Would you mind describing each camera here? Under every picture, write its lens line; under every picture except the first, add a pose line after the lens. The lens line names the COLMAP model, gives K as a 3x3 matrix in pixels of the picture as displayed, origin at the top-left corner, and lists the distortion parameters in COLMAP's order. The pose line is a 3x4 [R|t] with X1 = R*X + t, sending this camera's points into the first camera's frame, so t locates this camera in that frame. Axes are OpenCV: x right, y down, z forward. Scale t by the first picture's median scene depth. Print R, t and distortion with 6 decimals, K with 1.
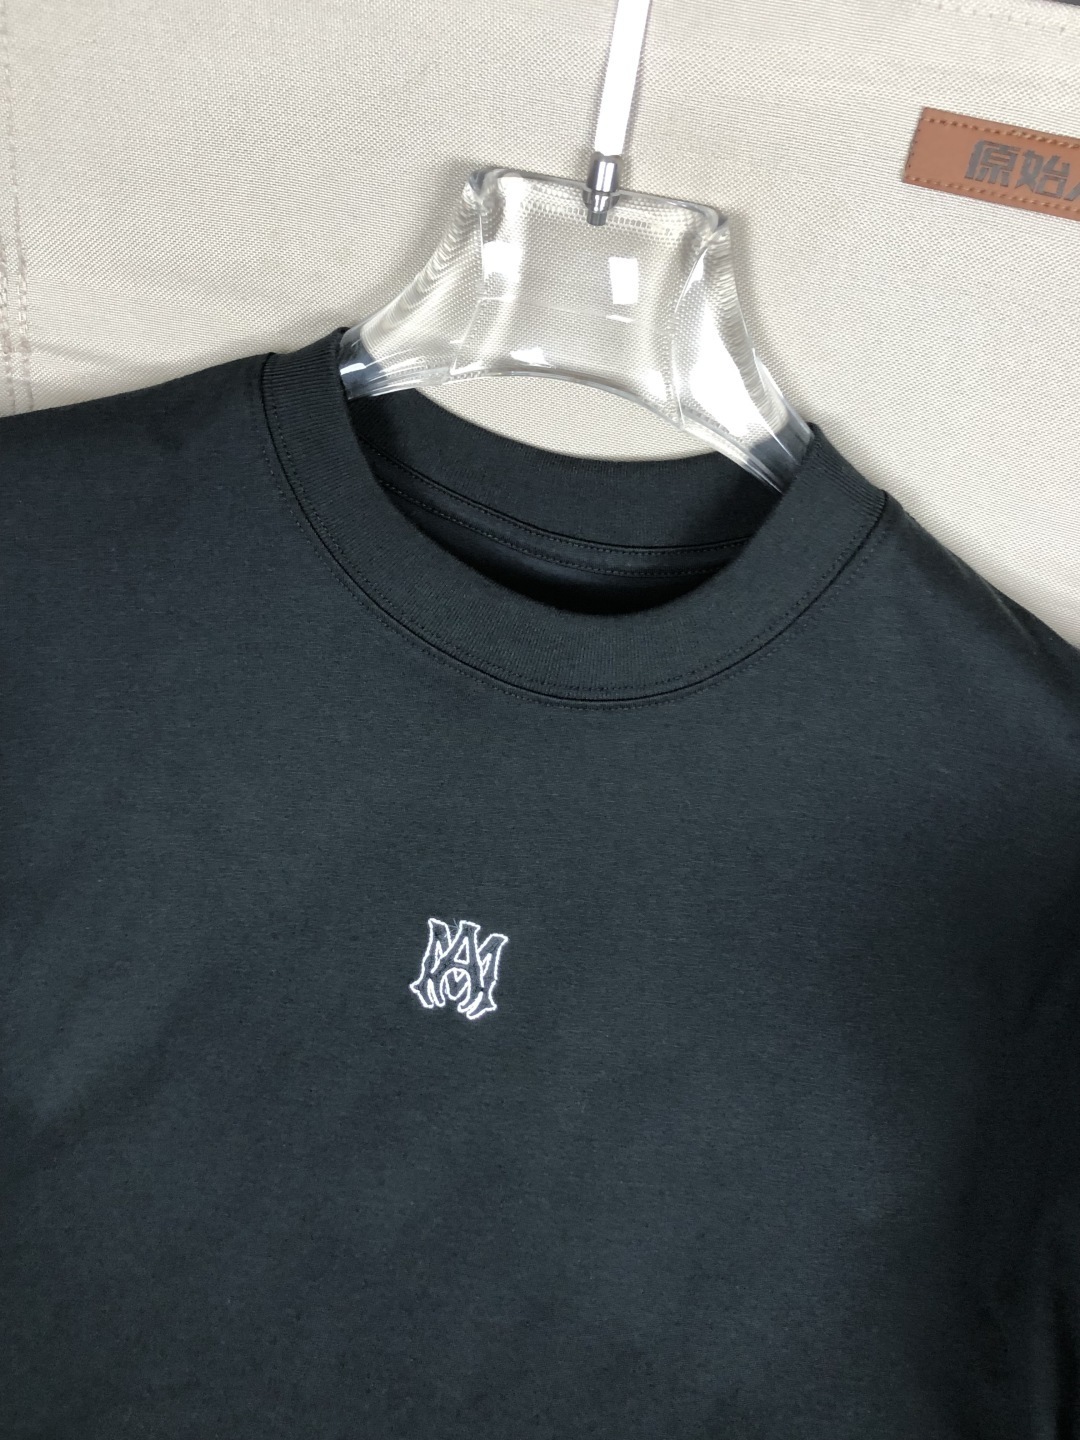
lens RADIAL K [[1421.5, 0, 523.0], [0, 1421.5, 695.8], [0, 0, 1]] dist [0.000116, 0.000000]
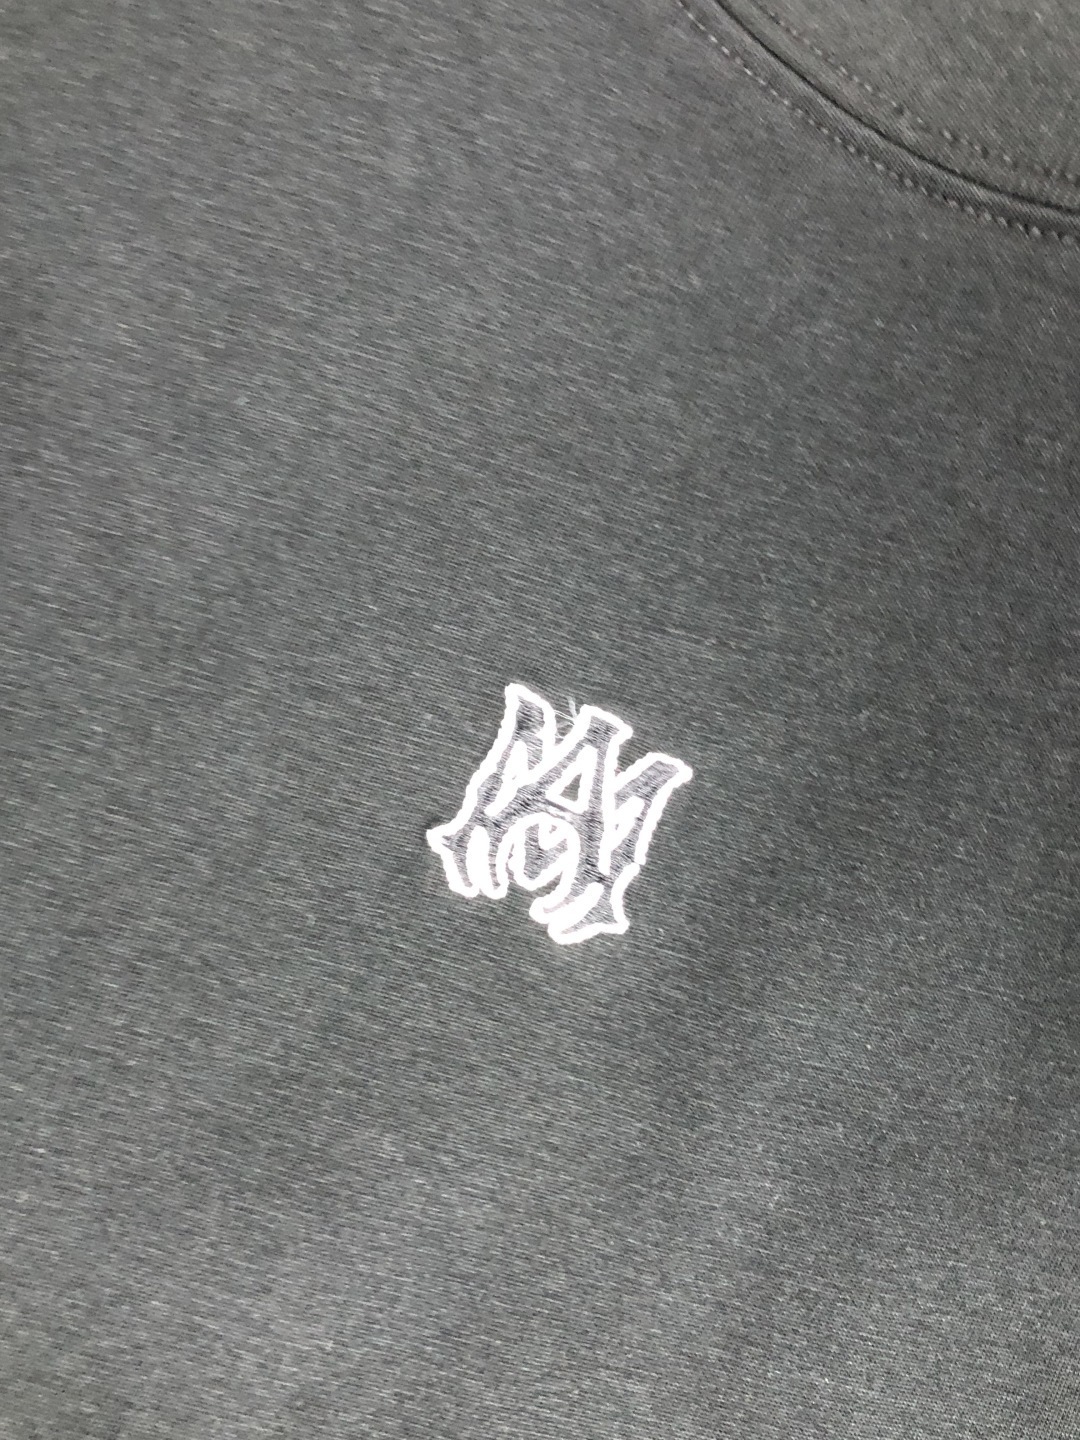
lens RADIAL K [[1421.5, 0, 544.0], [0, 1421.5, 727.6], [0, 0, 1]] dist [0.000116, 0.000000]
pose [[0.970942, 0.212205, 0.110642, -0.099235], [-0.223936, 0.968681, 0.107286, 0.123940], [-0.084410, -0.128945, 0.988053, 0.601424]]
